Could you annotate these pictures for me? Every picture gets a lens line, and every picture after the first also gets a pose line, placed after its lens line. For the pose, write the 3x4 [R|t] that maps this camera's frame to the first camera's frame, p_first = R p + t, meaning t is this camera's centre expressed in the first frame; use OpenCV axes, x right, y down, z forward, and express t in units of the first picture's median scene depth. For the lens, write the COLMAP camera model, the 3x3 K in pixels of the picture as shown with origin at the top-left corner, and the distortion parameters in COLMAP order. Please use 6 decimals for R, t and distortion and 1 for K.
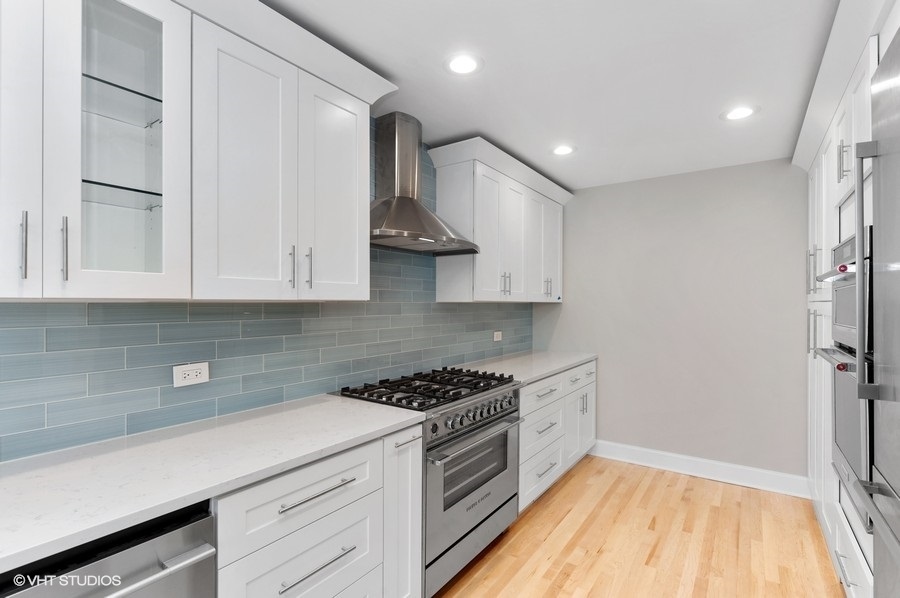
lens RADIAL K [[427.6, 0, 456.9], [0, 427.6, 300.6], [0, 0, 1]] dist [-0.003512, -0.000490]
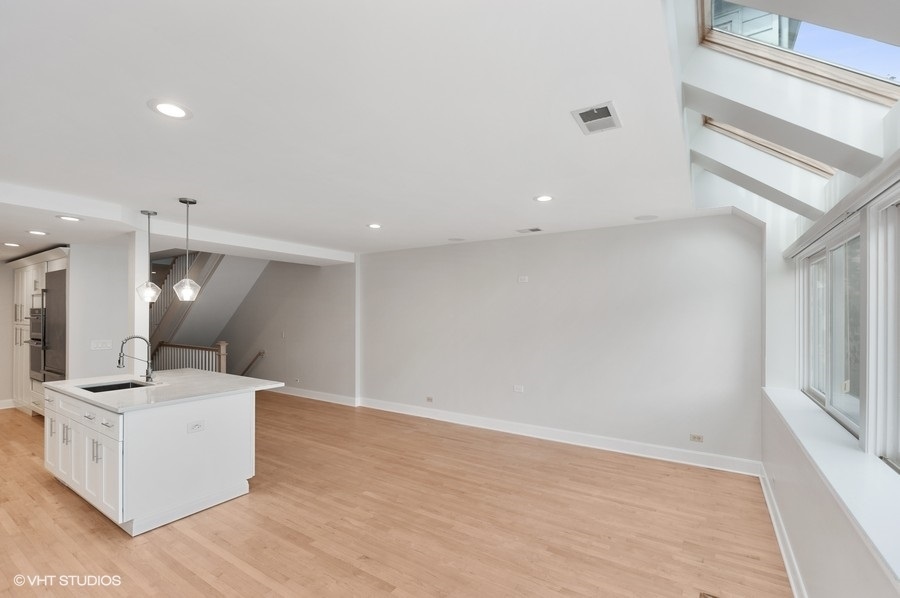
lens RADIAL K [[391.5, 0, 452.1], [0, 391.5, 305.5], [0, 0, 1]] dist [-0.002072, 0.000459]
pose [[-0.025621, 0.005636, 0.999656, -2.650918], [-0.002526, 0.999981, -0.005703, -0.176668], [-0.999669, -0.002671, -0.025606, -2.589267]]
